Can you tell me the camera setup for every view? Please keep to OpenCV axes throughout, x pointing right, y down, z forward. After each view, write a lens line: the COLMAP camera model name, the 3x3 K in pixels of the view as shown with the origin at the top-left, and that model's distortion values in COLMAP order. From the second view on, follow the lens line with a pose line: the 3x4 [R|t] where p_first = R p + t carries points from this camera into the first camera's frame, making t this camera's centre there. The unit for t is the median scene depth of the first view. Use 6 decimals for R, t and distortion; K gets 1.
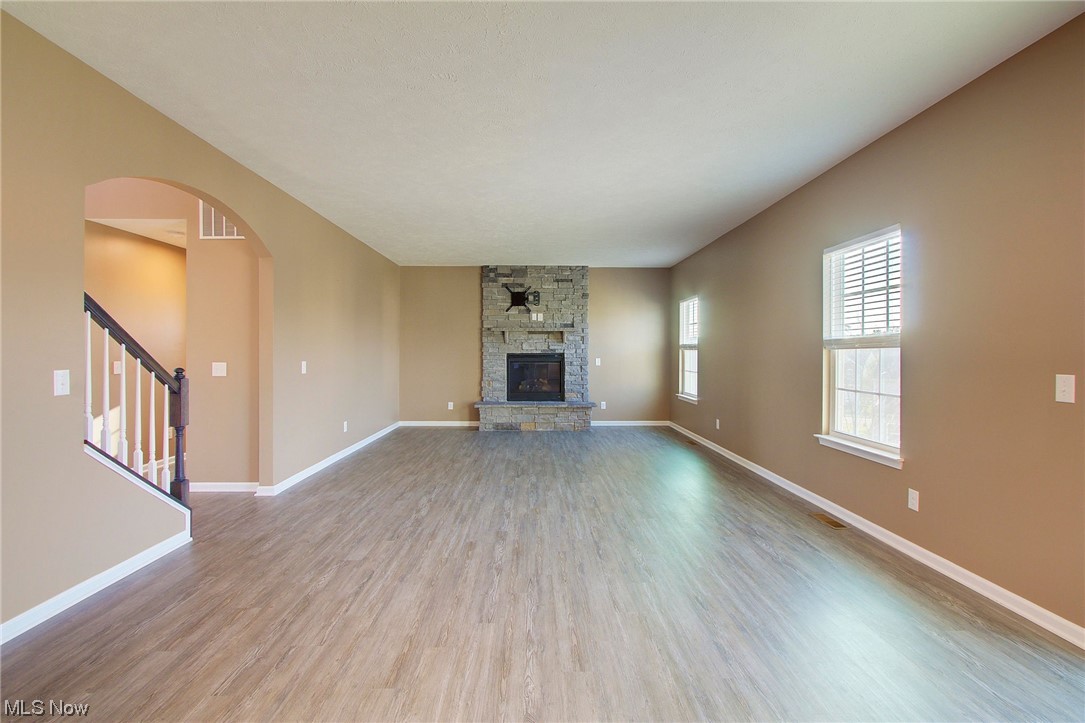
lens RADIAL K [[554.5, 0, 545.1], [0, 554.5, 354.3], [0, 0, 1]] dist [-0.001254, 0.000085]
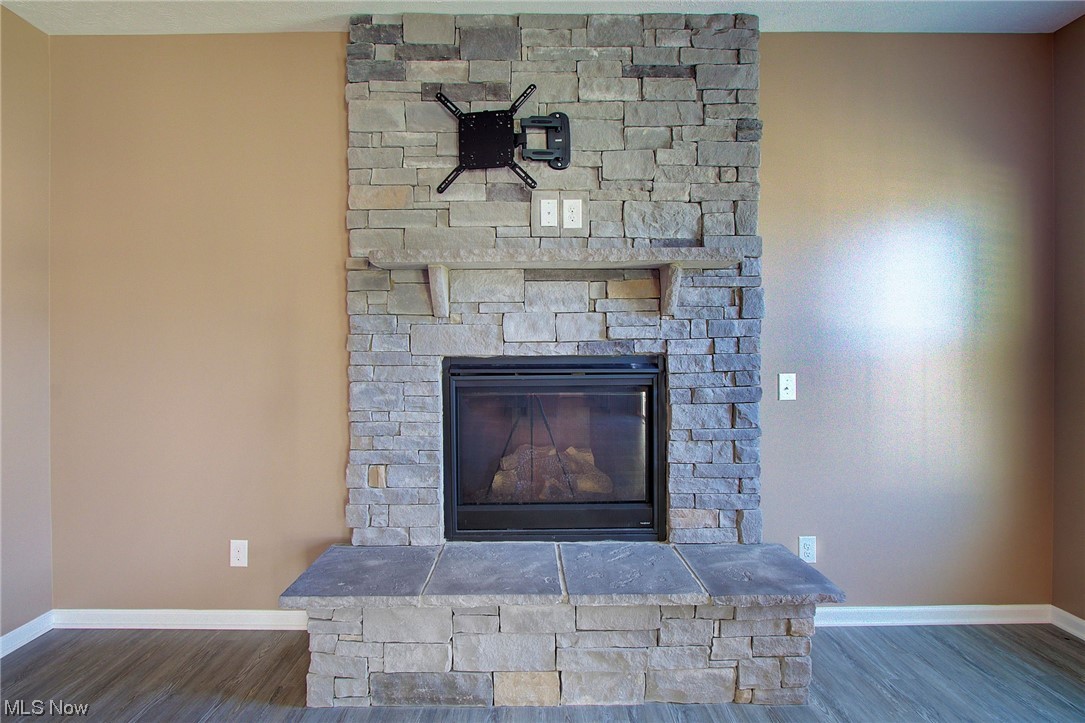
lens RADIAL K [[495.9, 0, 538.3], [0, 495.9, 363.9], [0, 0, 1]] dist [-0.011232, -0.000187]
pose [[0.999968, -0.005835, -0.005540, -0.023534], [0.005842, 0.999982, 0.001235, 0.001601], [0.005533, -0.001268, 0.999984, 0.771791]]
